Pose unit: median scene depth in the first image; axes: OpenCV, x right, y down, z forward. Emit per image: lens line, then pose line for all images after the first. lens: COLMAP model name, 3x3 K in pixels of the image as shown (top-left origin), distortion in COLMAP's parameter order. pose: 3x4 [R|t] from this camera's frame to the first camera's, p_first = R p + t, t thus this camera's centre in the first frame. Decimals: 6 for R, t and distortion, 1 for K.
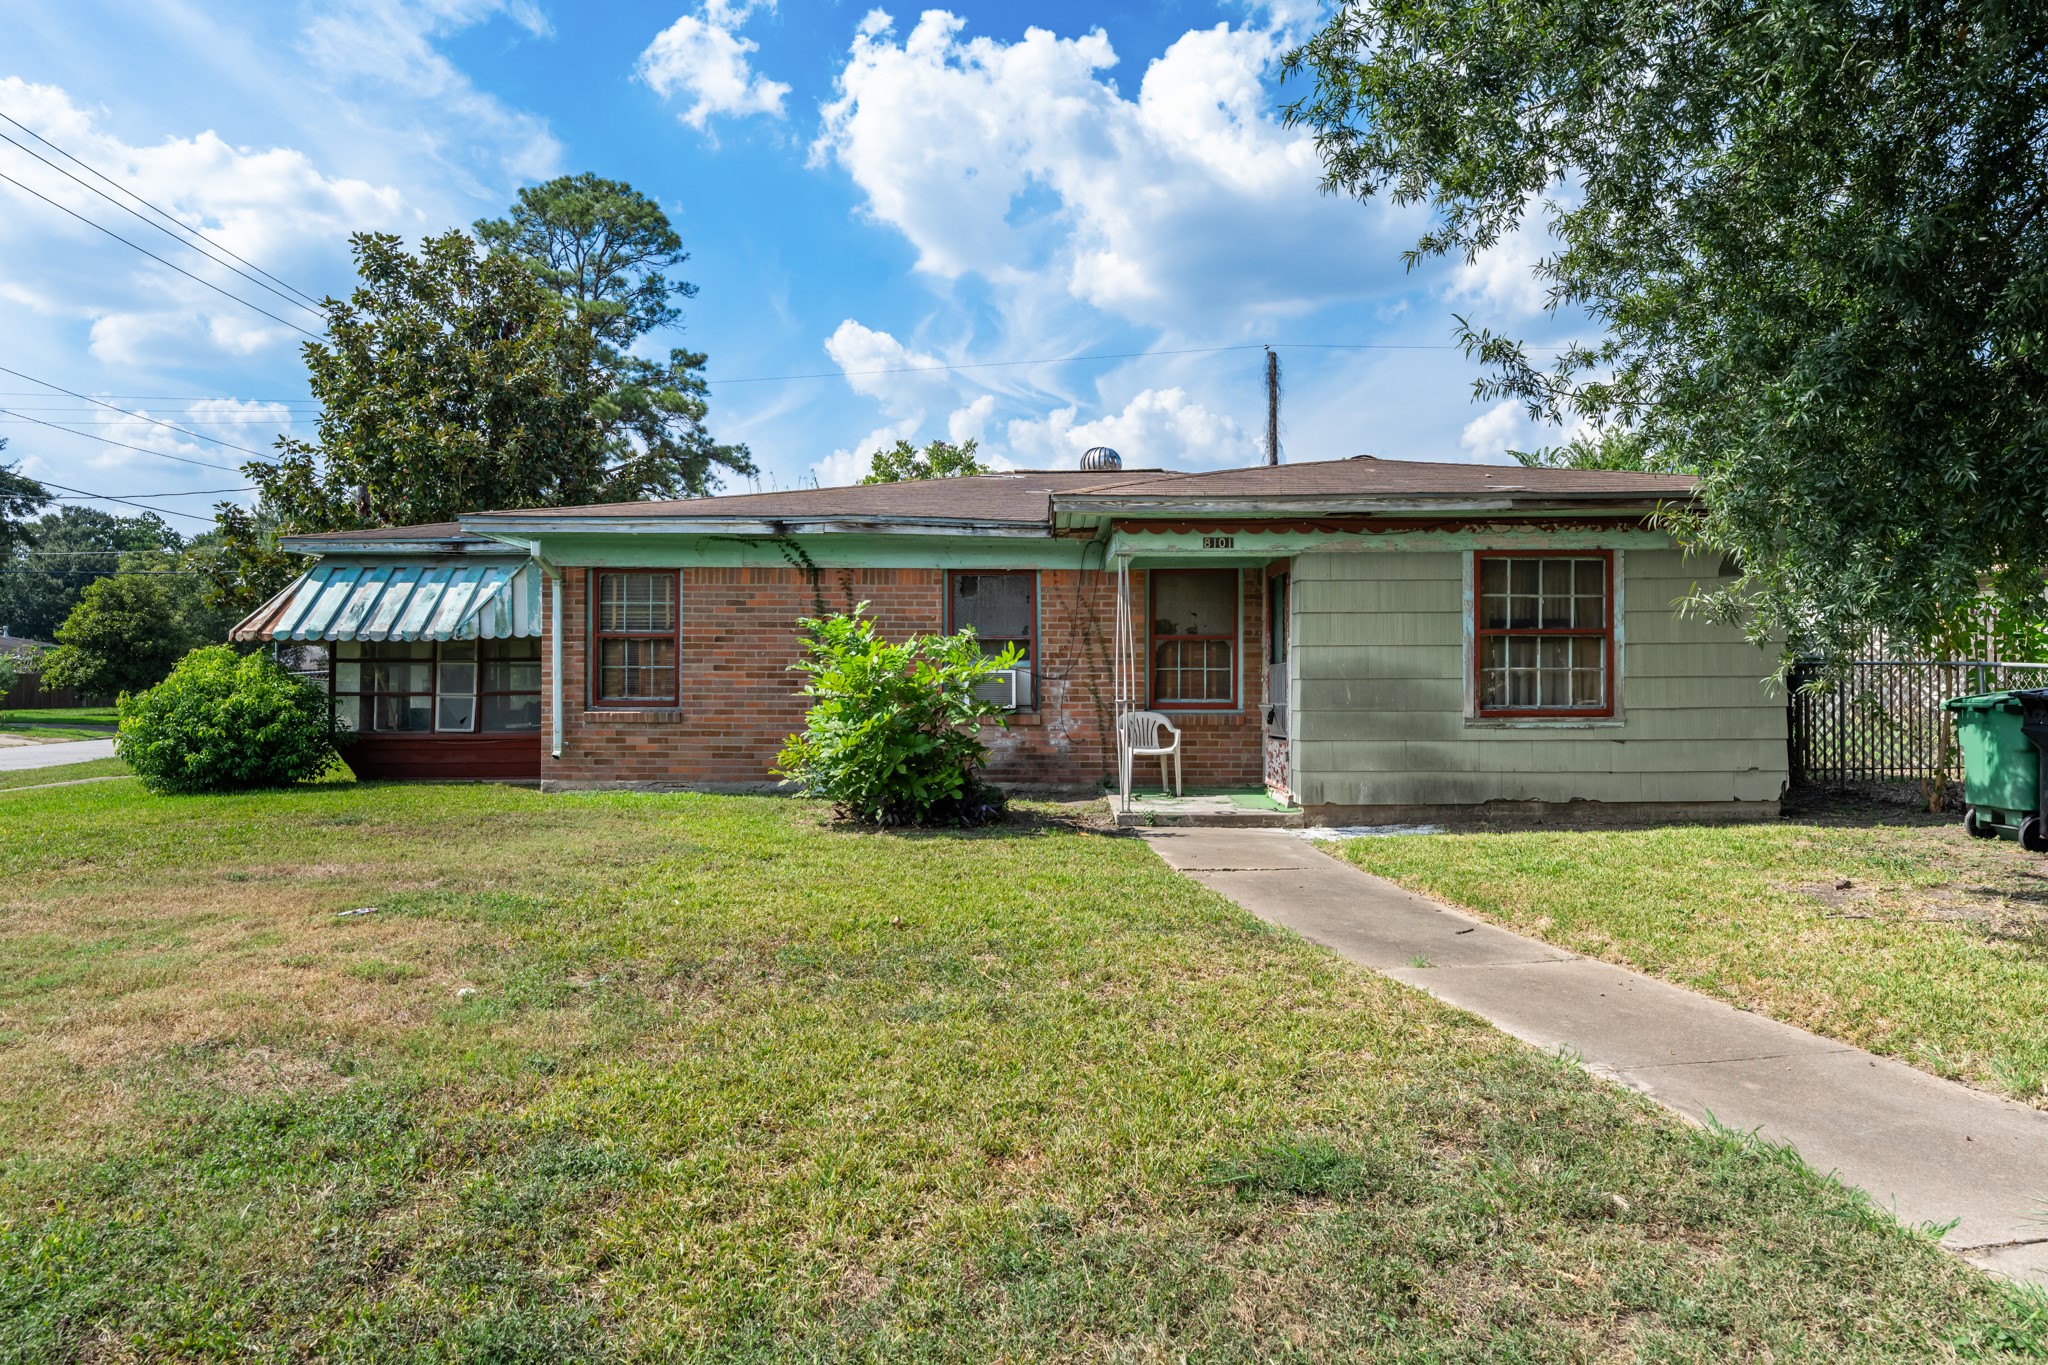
lens RADIAL K [[1278.2, 0, 1025.3], [0, 1278.2, 682.9], [0, 0, 1]] dist [-0.001500, -0.000447]
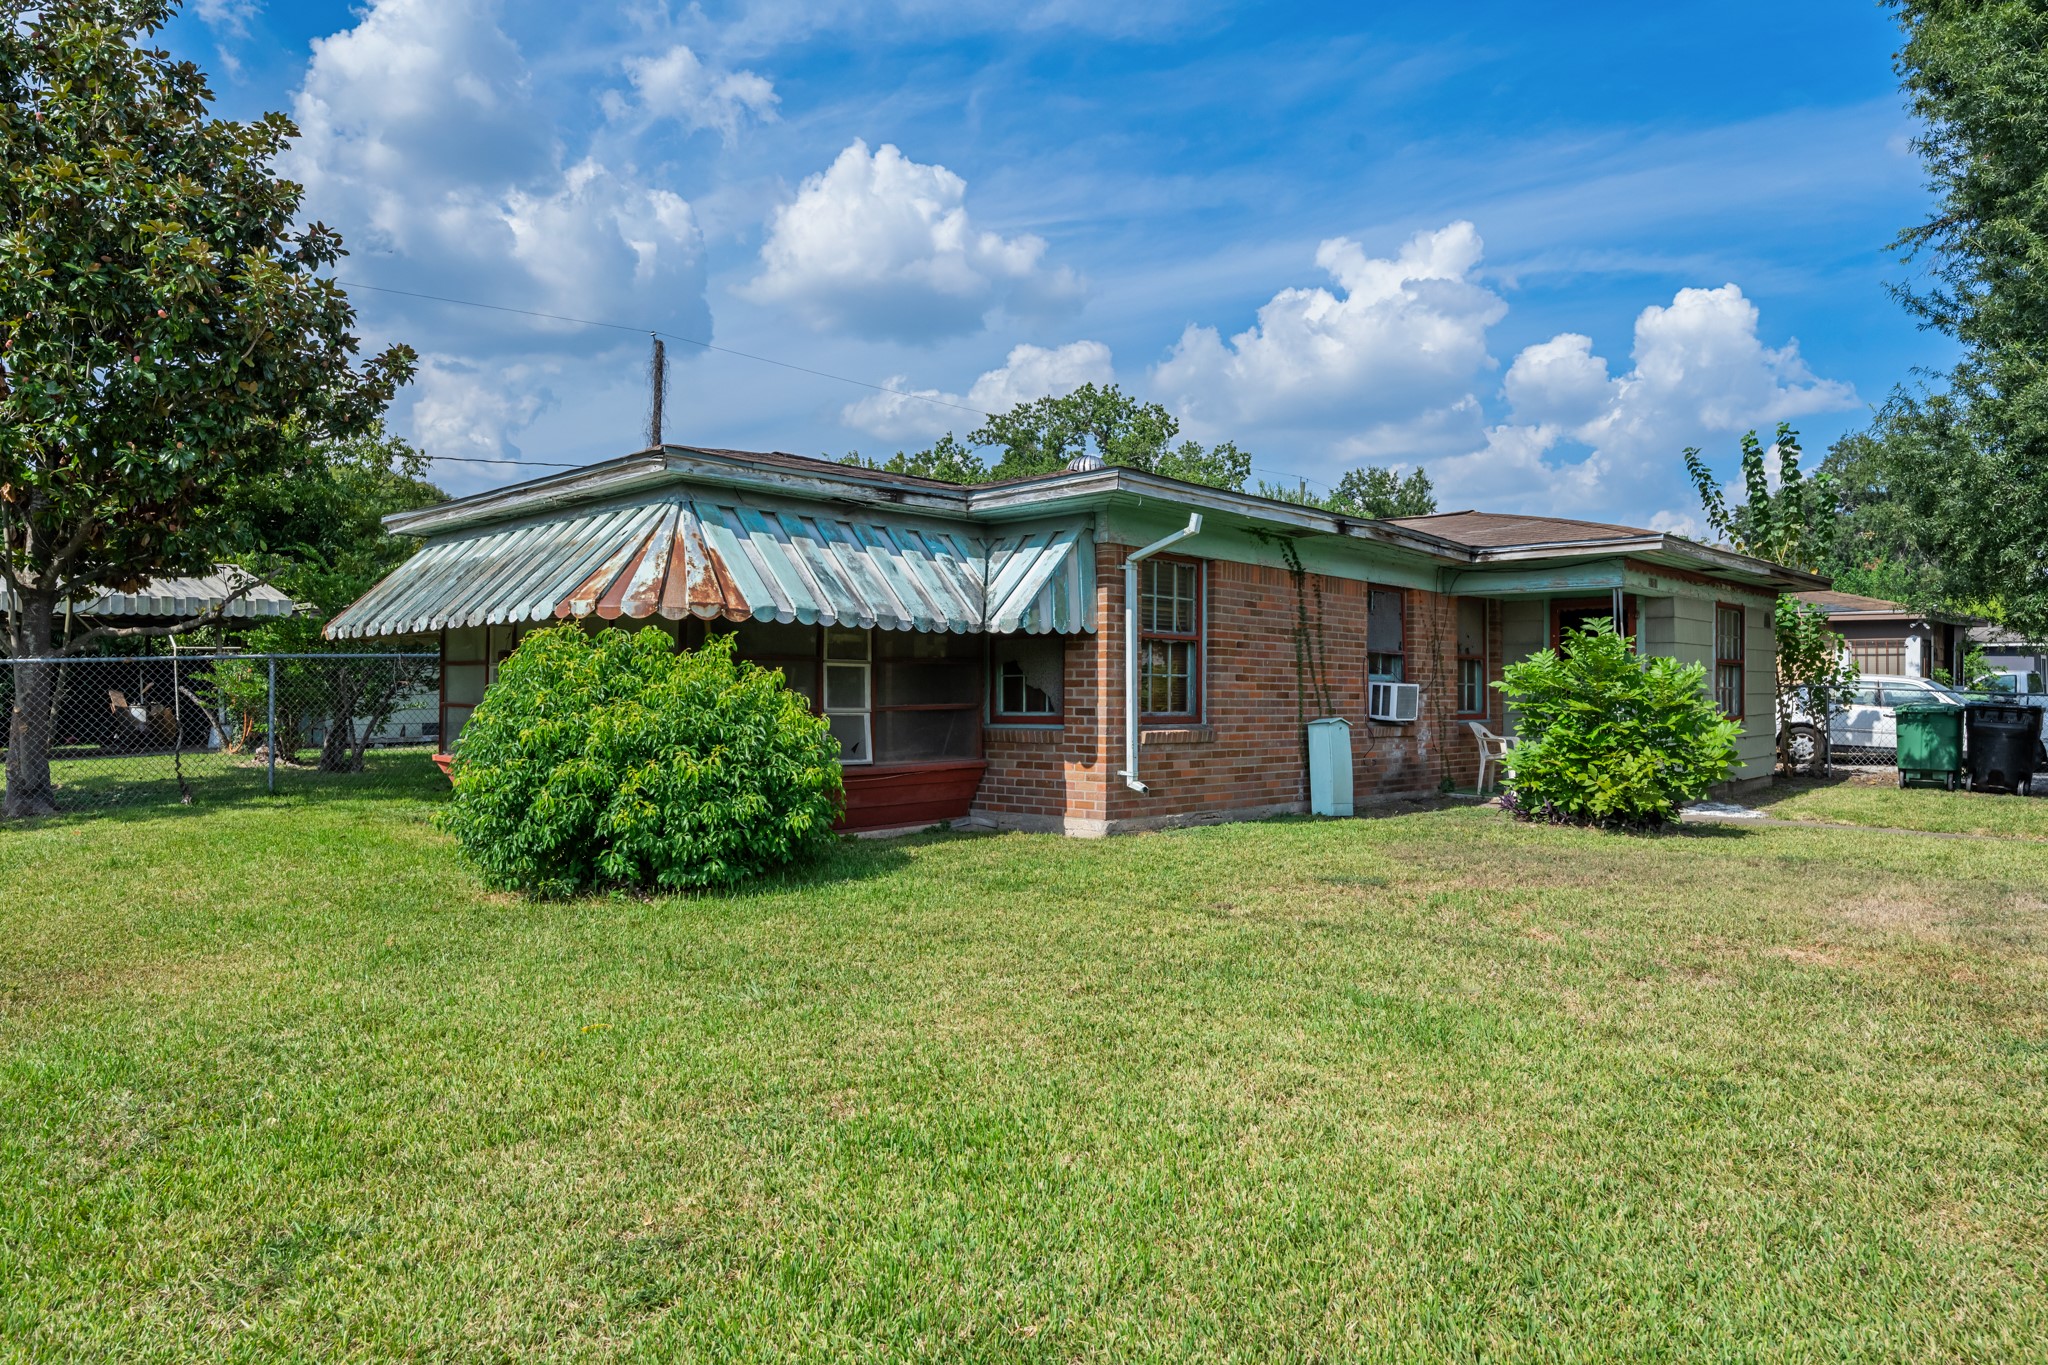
lens RADIAL K [[1278.2, 0, 1030.8], [0, 1278.2, 692.4], [0, 0, 1]] dist [-0.001500, -0.000447]
pose [[0.694579, 0.004189, 0.719404, -0.849641], [-0.004993, 0.999987, -0.001003, -0.000120], [-0.719399, -0.002895, 0.694591, 0.439596]]
